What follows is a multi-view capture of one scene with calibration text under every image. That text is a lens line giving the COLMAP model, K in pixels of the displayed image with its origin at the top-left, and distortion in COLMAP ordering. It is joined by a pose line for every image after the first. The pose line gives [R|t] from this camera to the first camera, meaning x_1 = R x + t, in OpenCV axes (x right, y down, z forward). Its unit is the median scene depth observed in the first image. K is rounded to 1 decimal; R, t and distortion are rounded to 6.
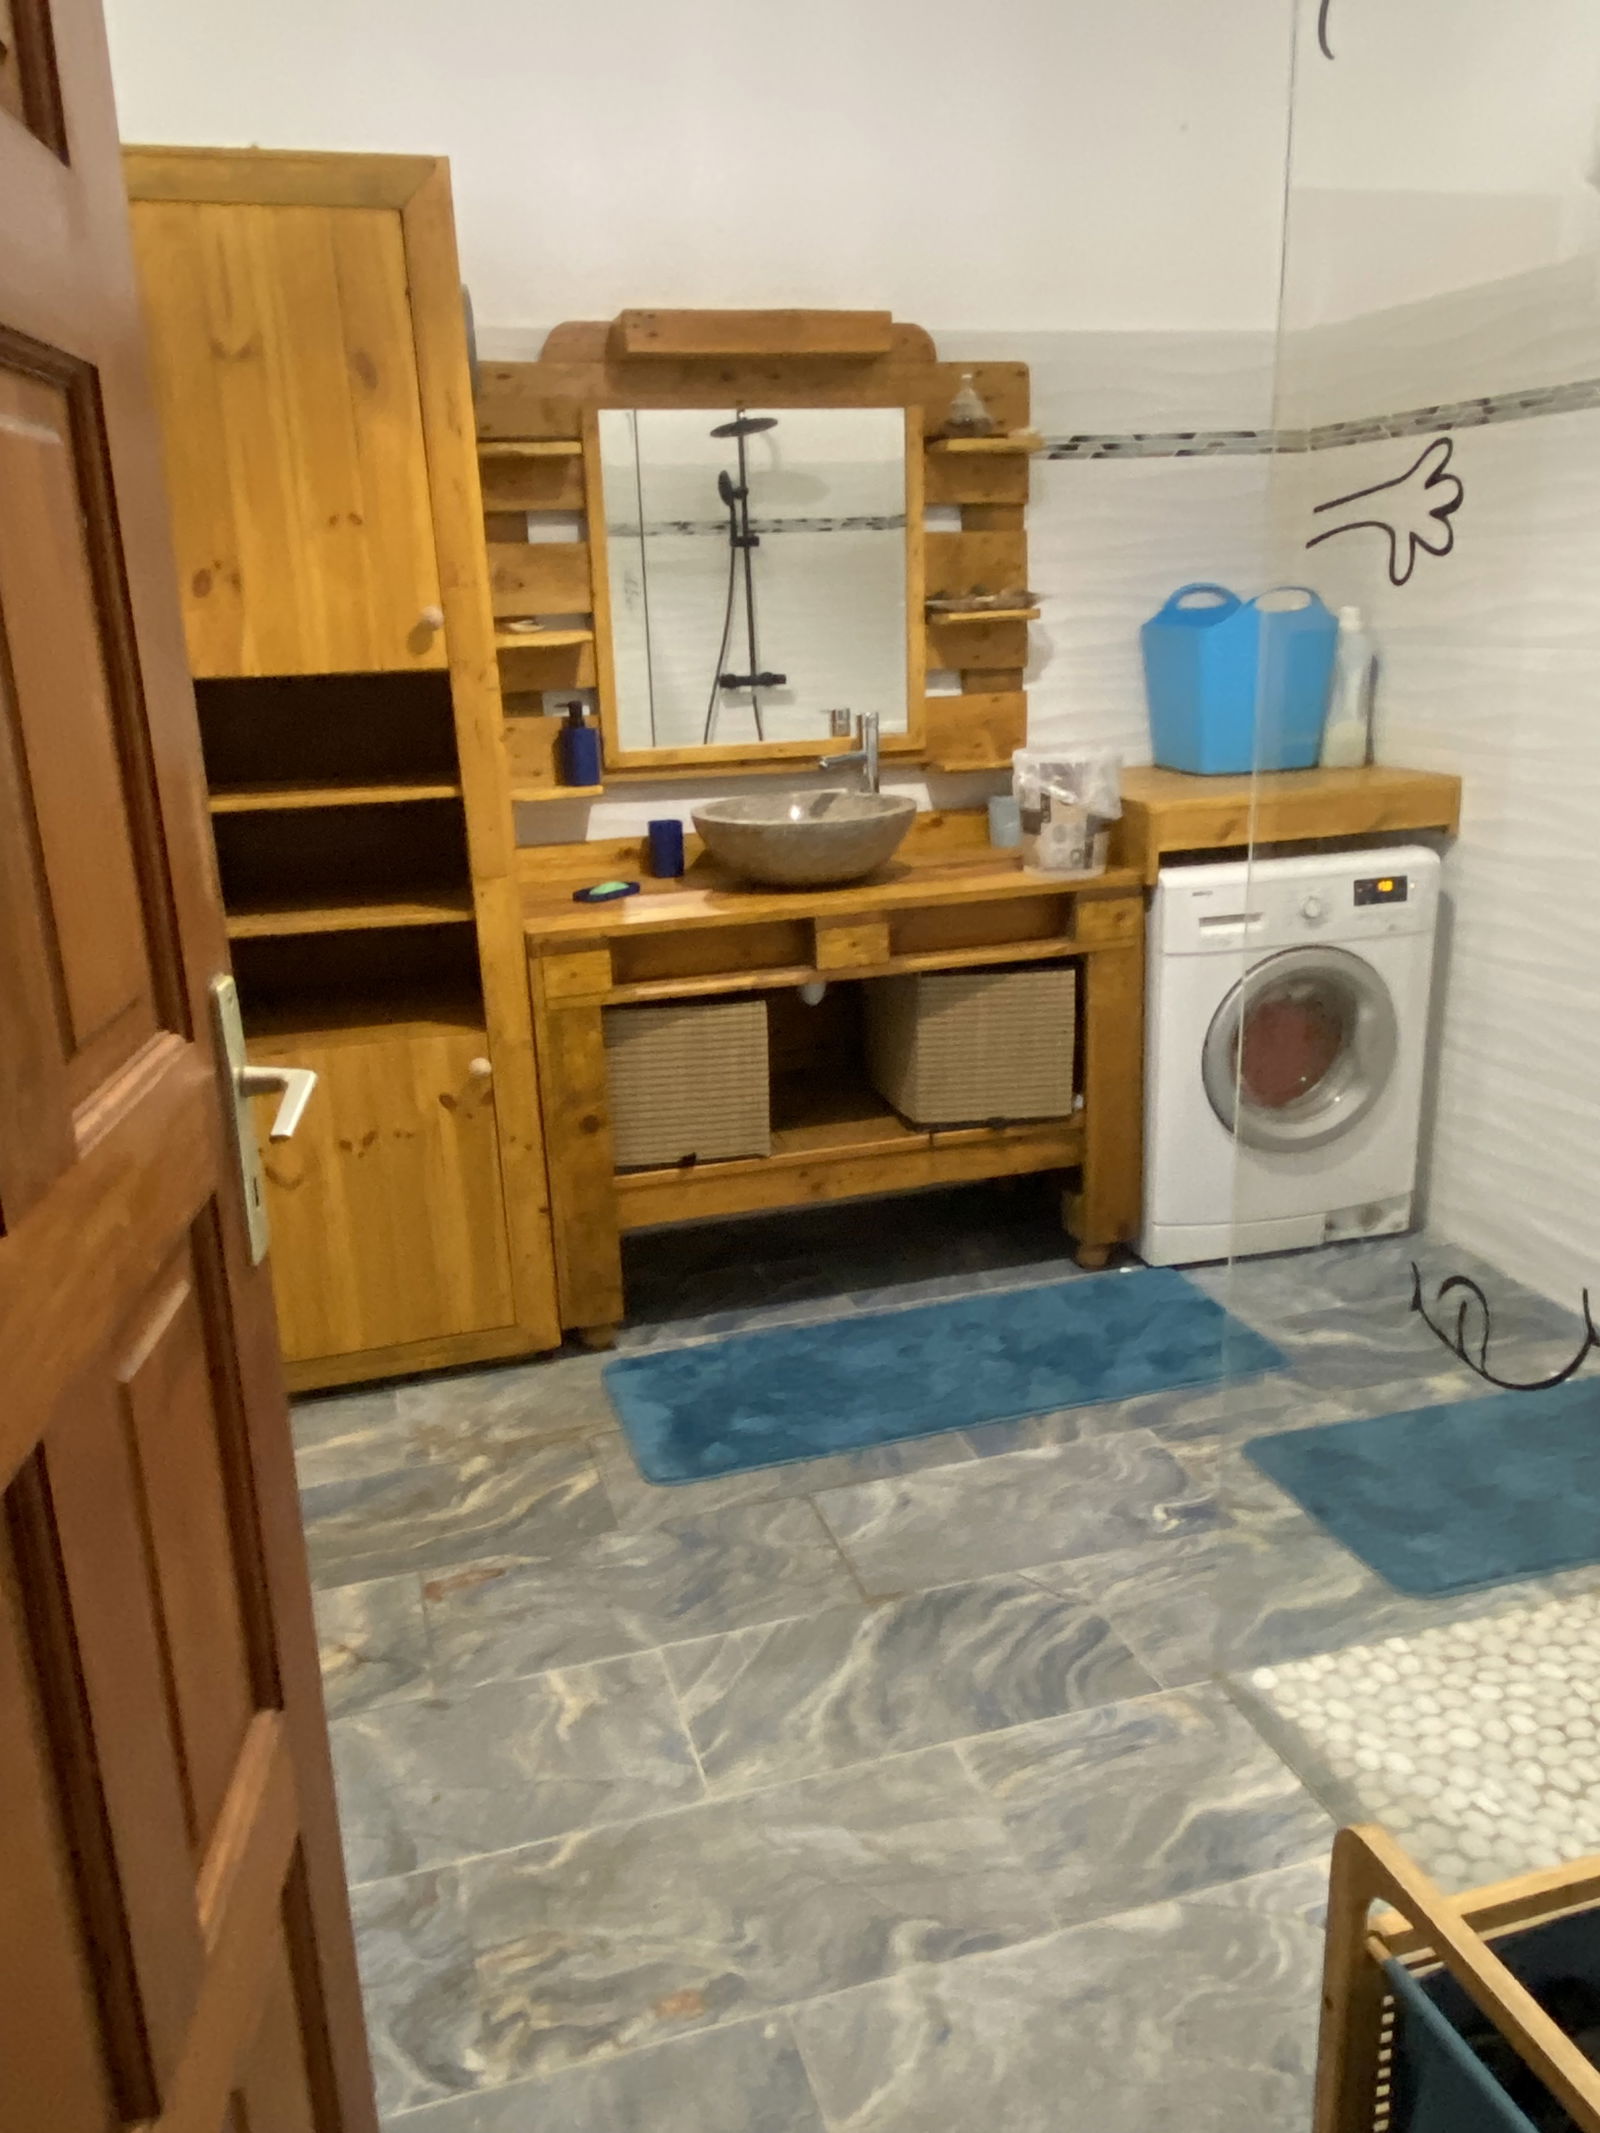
lens RADIAL K [[1611.9, 0, 800.0], [0, 1611.9, 1066.5], [0, 0, 1]] dist [0.138614, -0.153710]
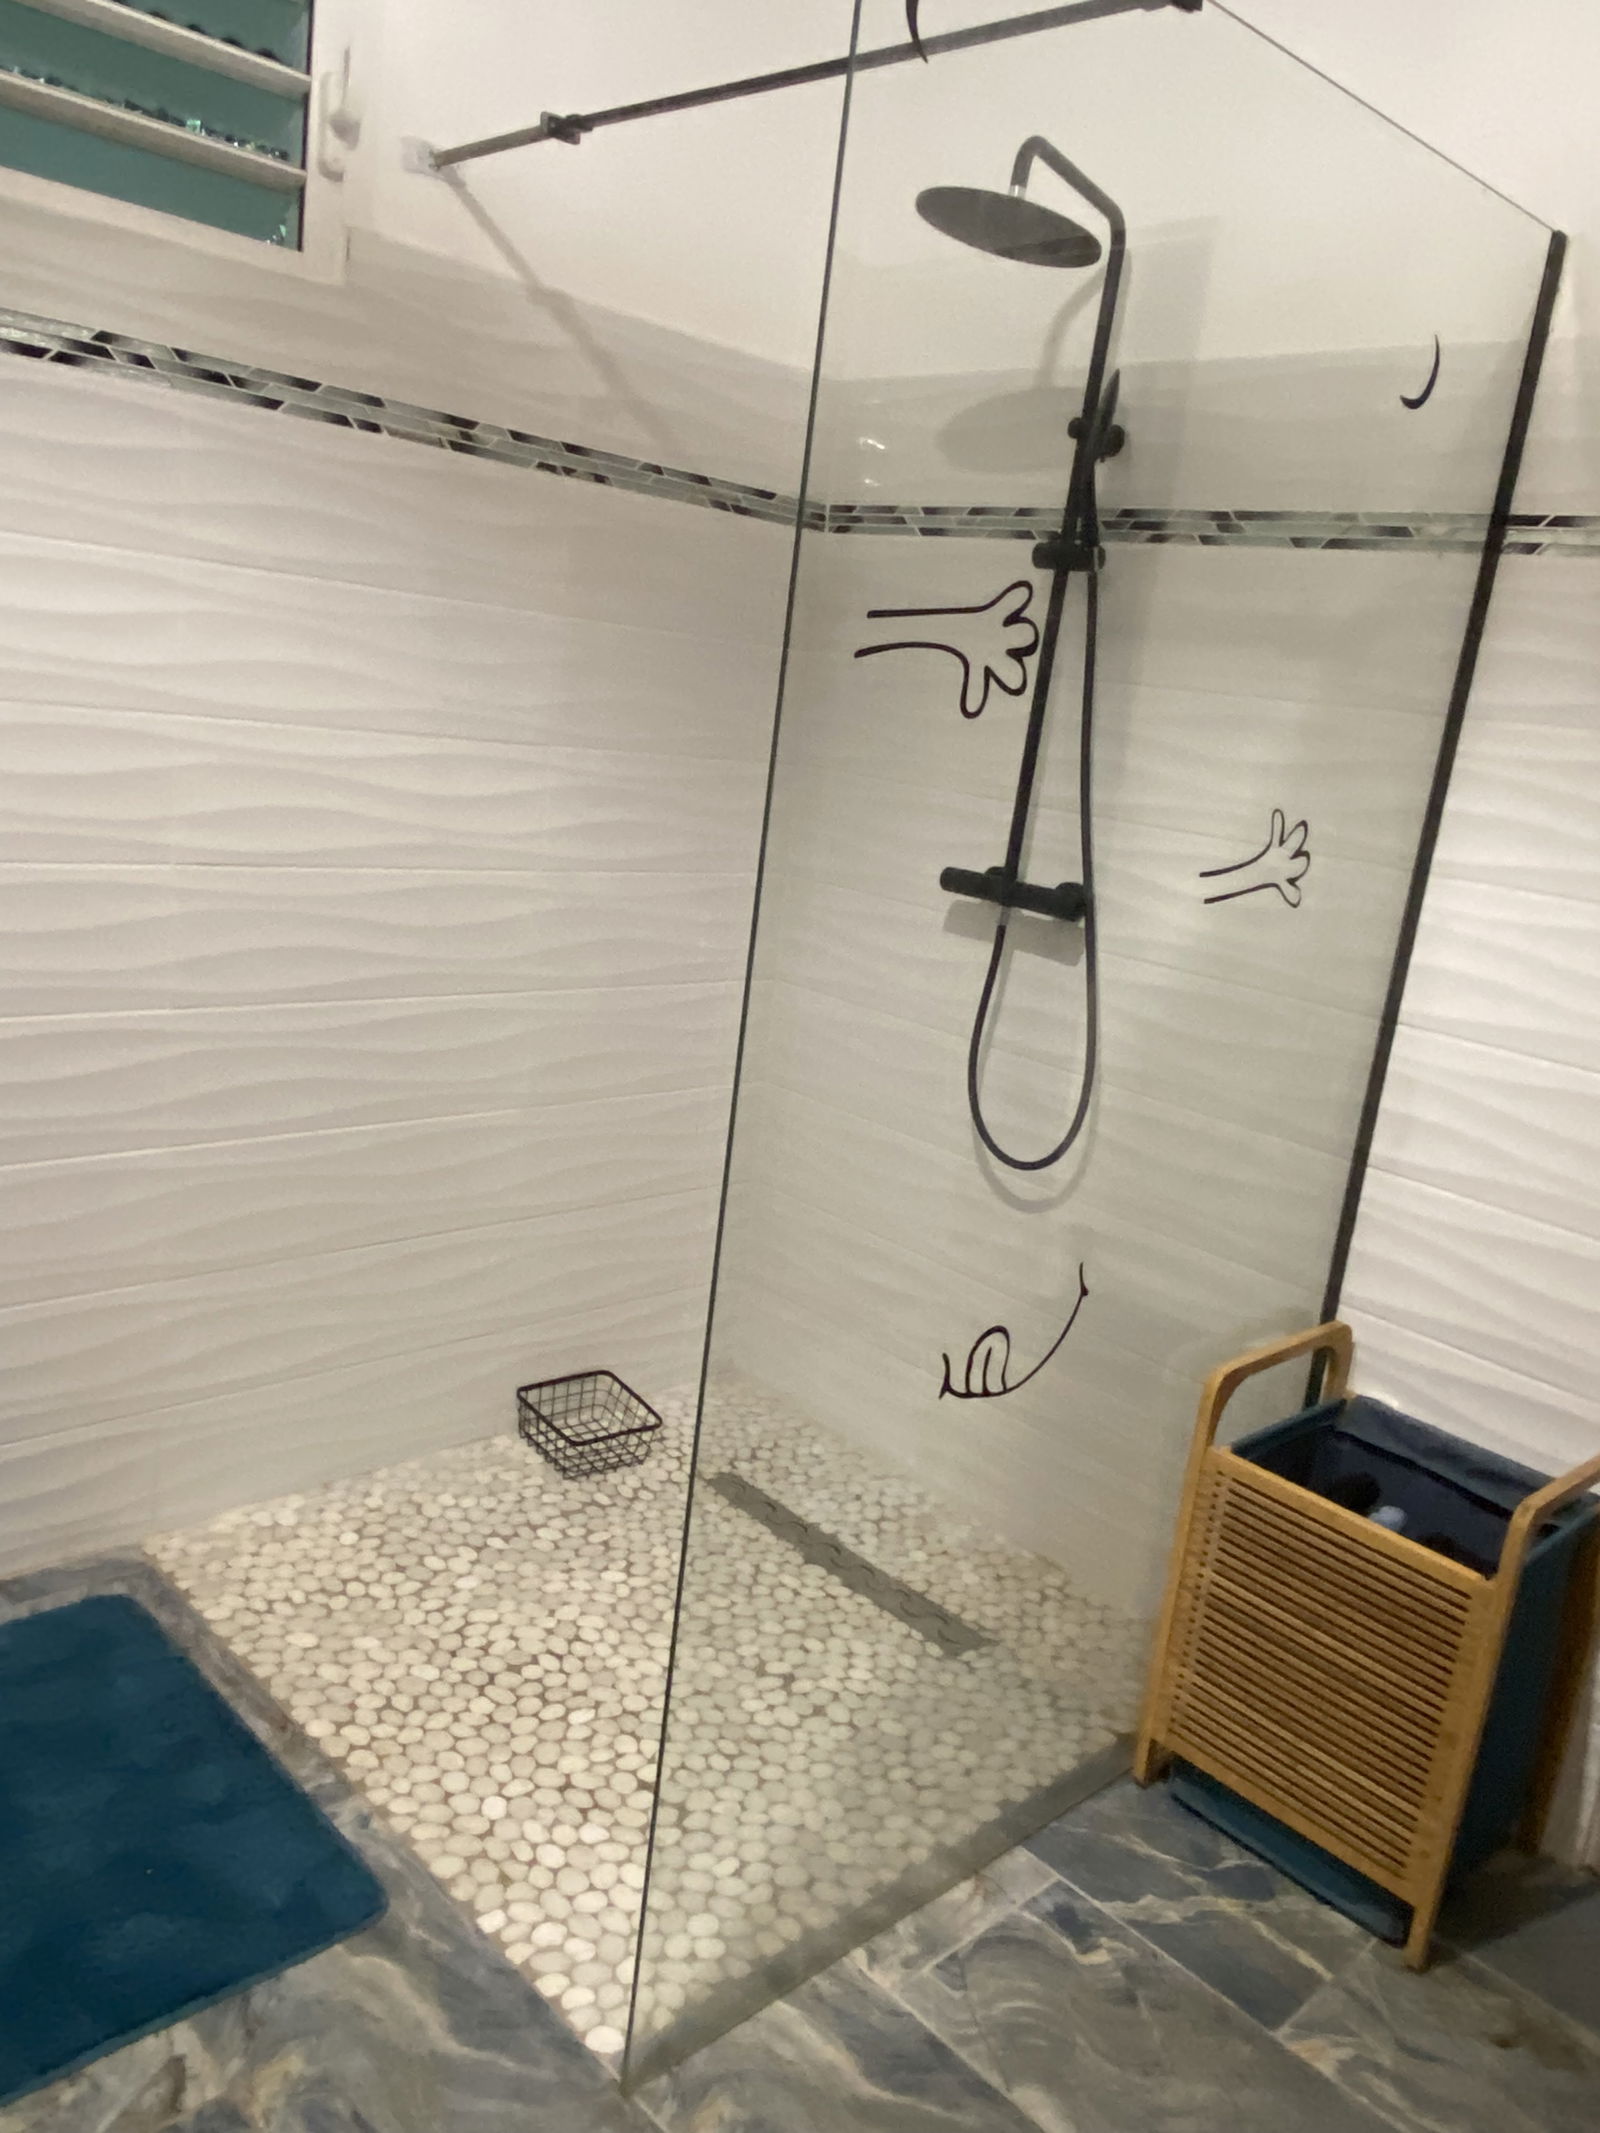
lens RADIAL K [[1611.9, 0, 800.0], [0, 1611.9, 1066.5], [0, 0, 1]] dist [0.138614, -0.153710]
pose [[-0.446026, -0.237750, 0.862865, -0.395254], [0.146038, 0.931821, 0.332239, -0.371882], [-0.883025, 0.274198, -0.380896, 1.295159]]
